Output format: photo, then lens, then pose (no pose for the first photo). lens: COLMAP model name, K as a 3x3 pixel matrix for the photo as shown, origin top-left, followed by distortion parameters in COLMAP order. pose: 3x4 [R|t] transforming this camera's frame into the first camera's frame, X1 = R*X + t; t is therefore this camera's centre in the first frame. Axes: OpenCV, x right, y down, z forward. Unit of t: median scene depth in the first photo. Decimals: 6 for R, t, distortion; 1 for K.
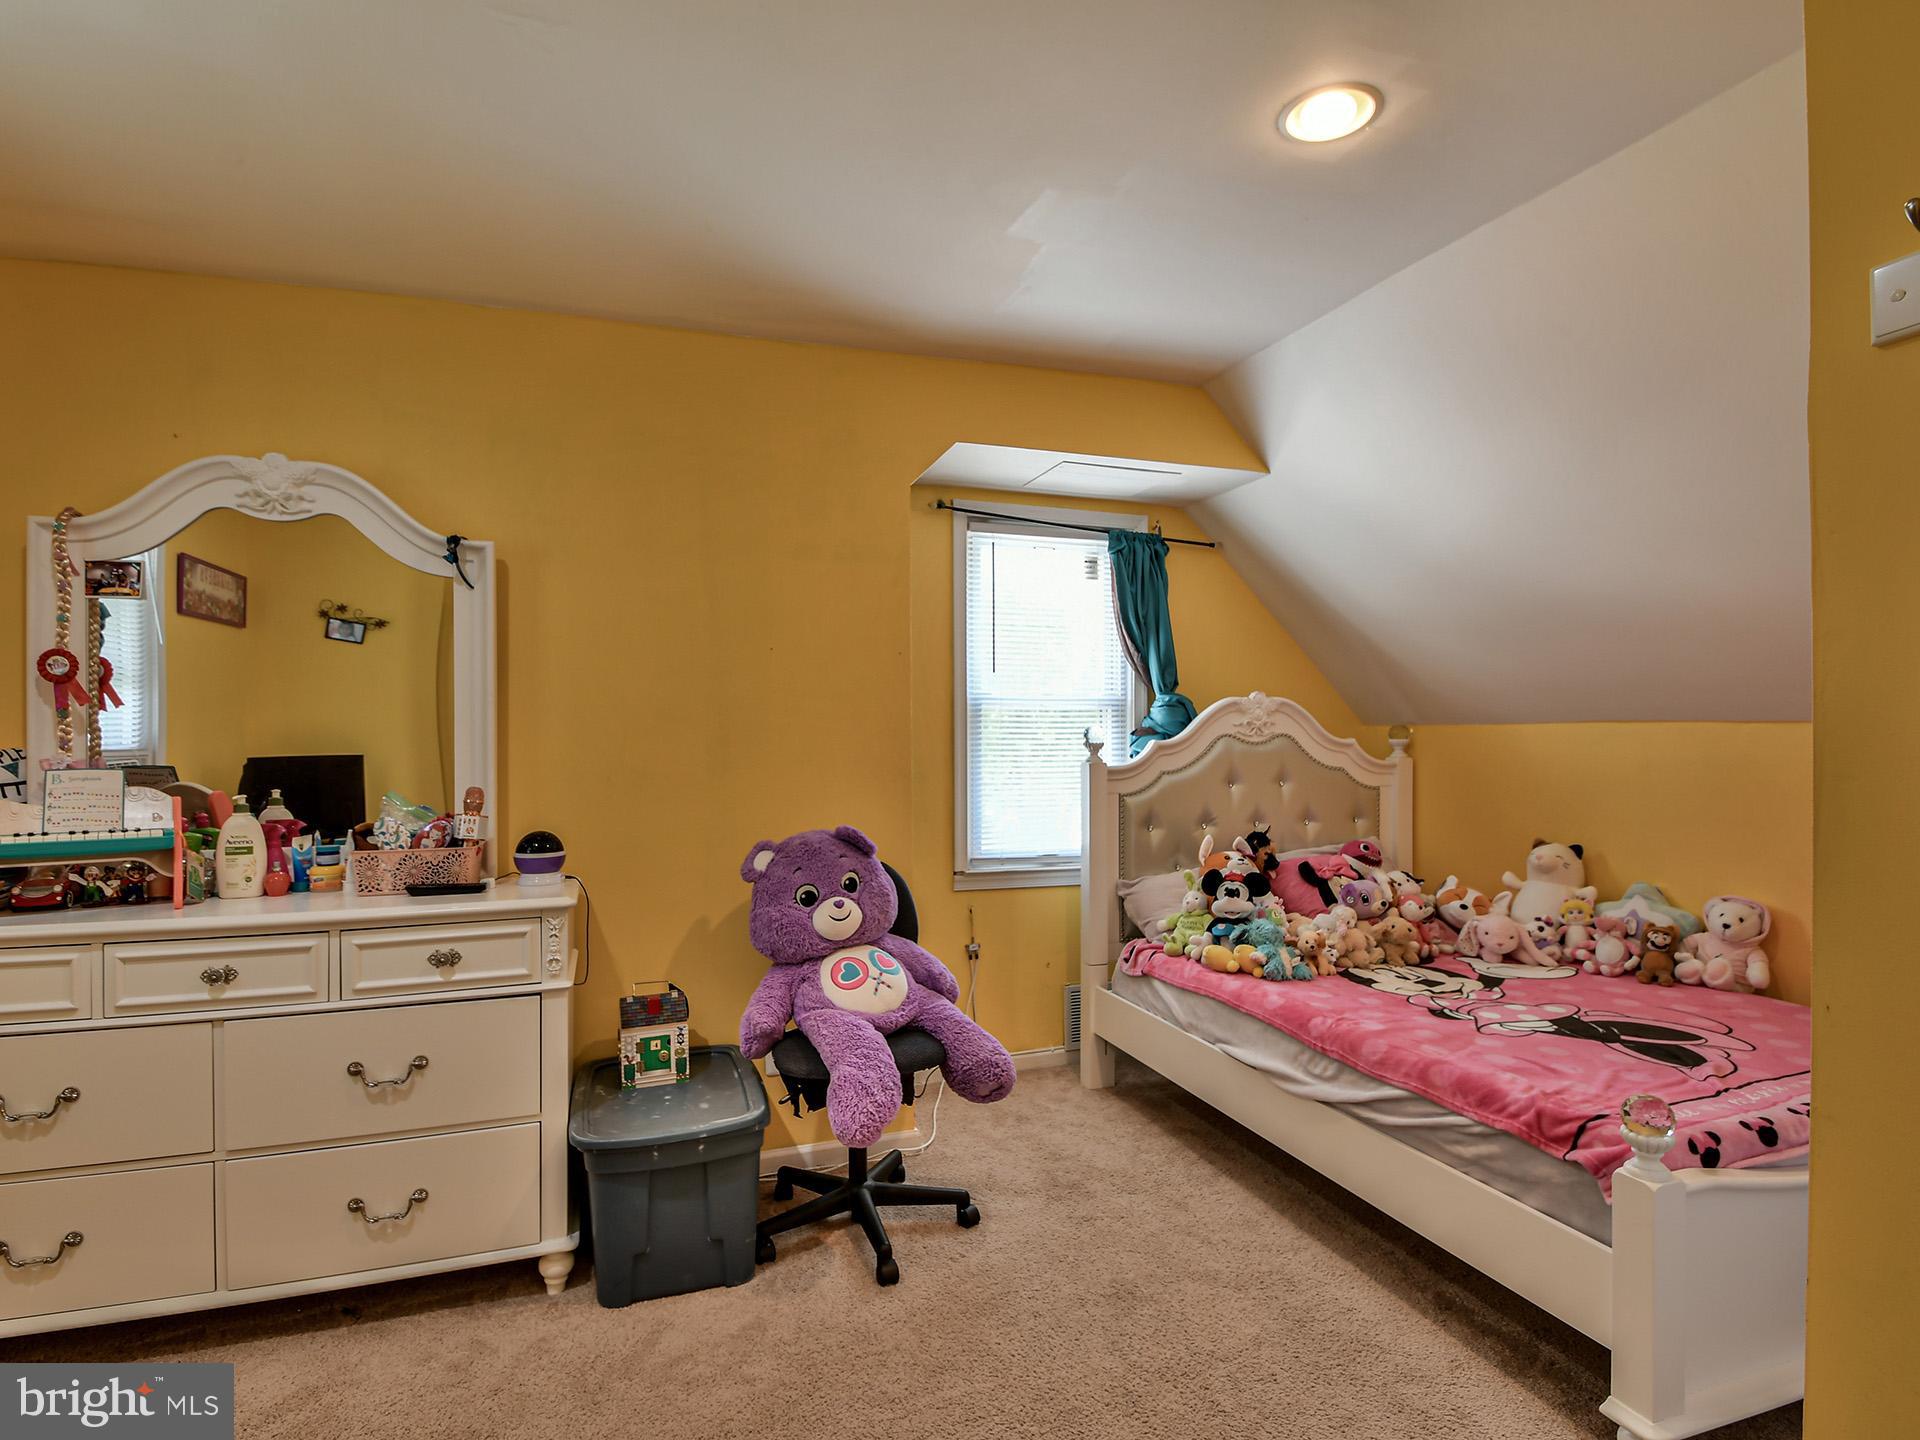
lens RADIAL K [[1013.1, 0, 951.4], [0, 1013.1, 720.9], [0, 0, 1]] dist [0.000162, 0.000893]
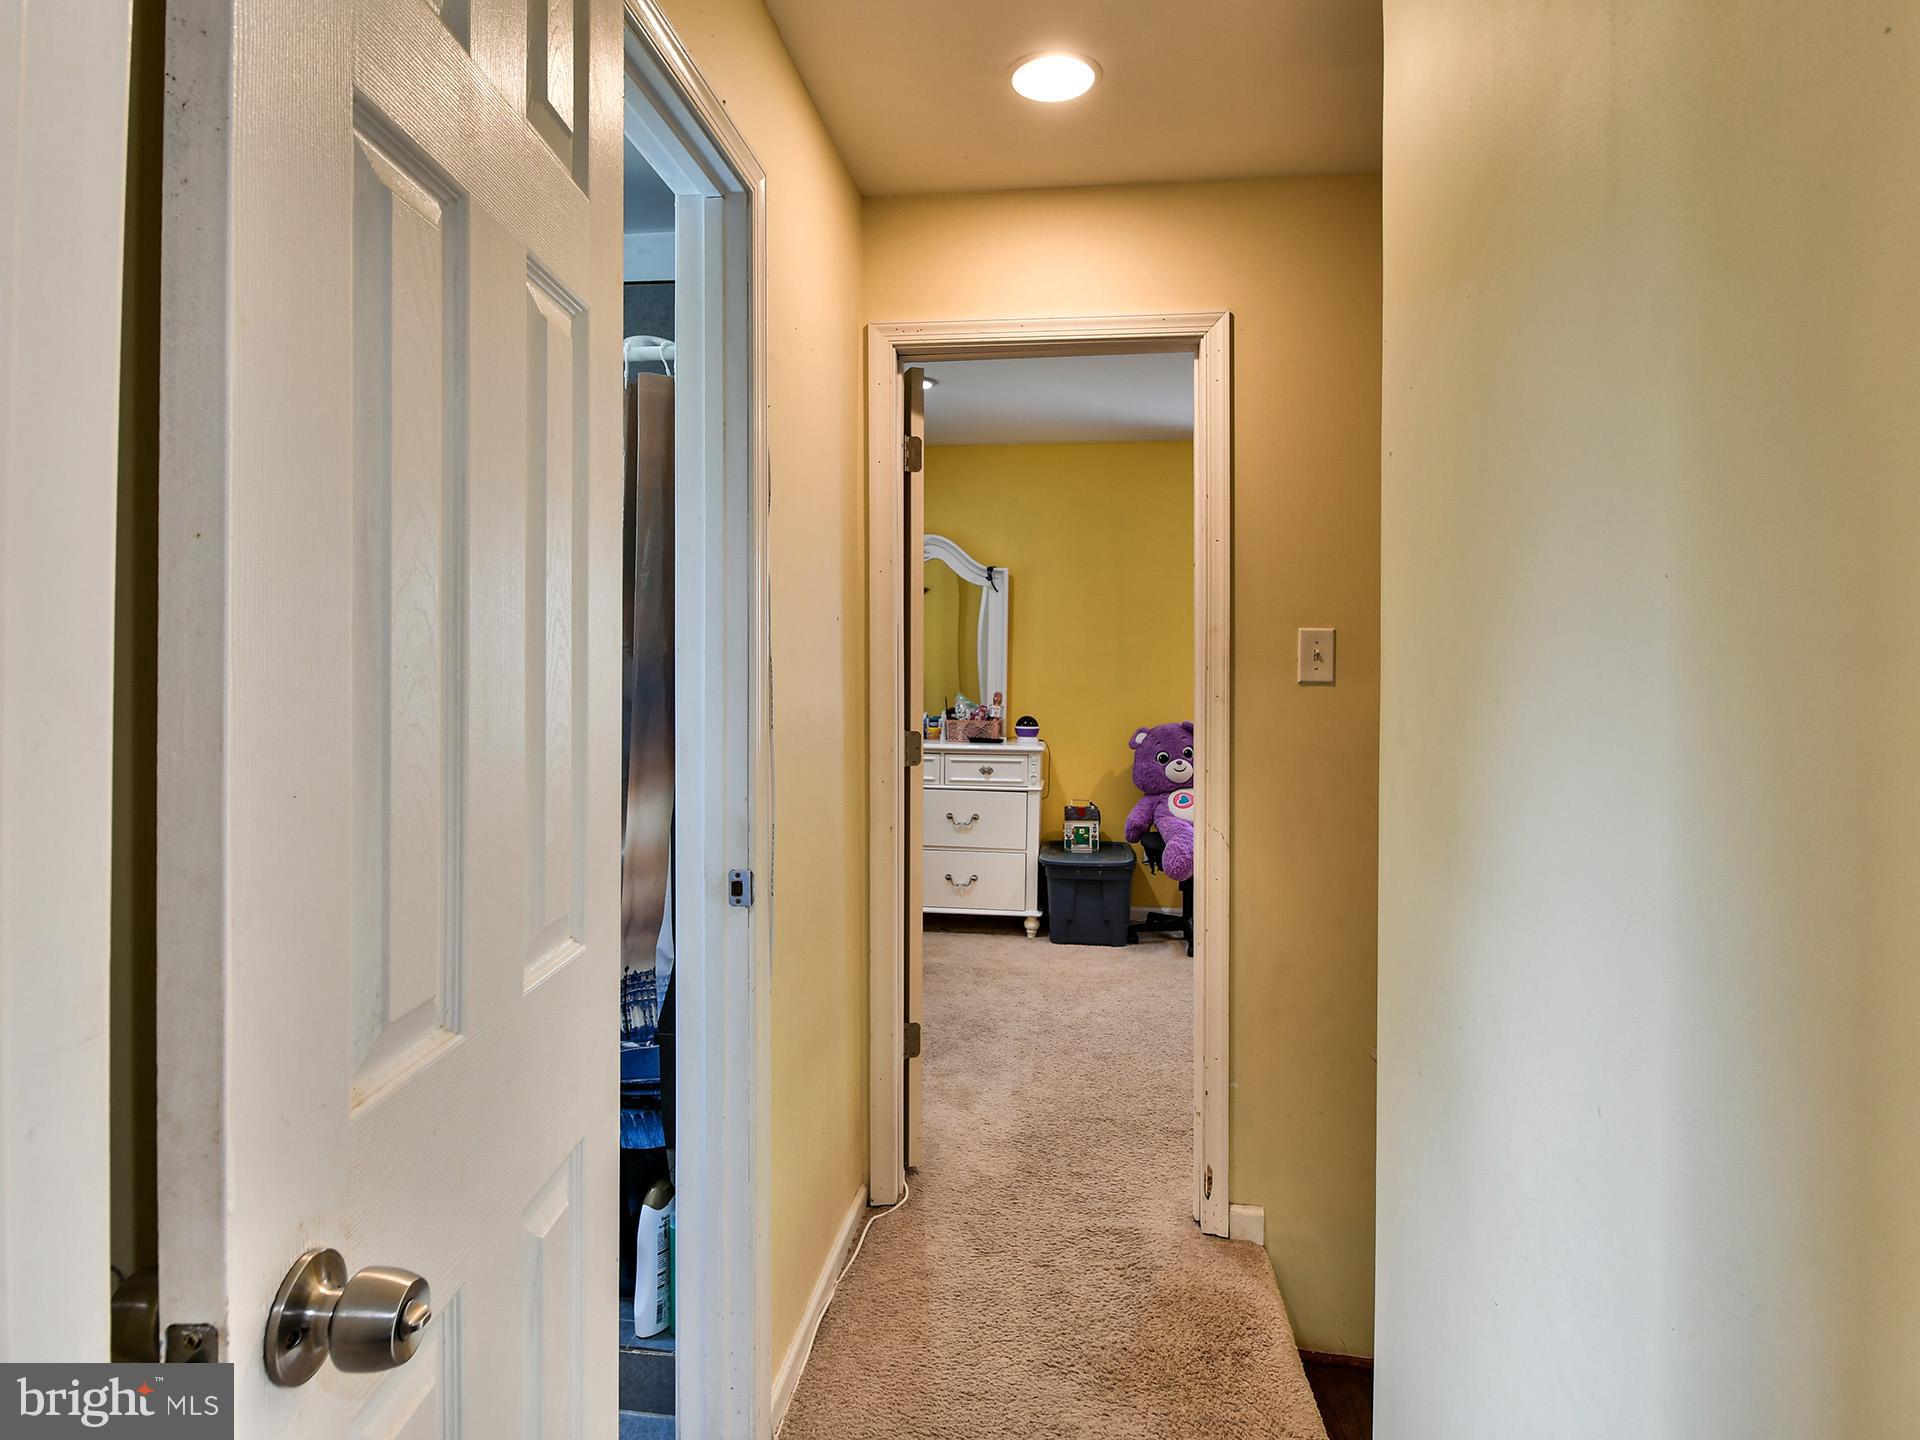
lens RADIAL K [[1013.1, 0, 951.4], [0, 1013.1, 720.9], [0, 0, 1]] dist [0.000162, 0.000893]
pose [[0.902495, 0.043790, -0.428469, 0.306894], [-0.011958, 0.996982, 0.076706, -0.030366], [0.430535, -0.064103, 0.900295, -0.843112]]
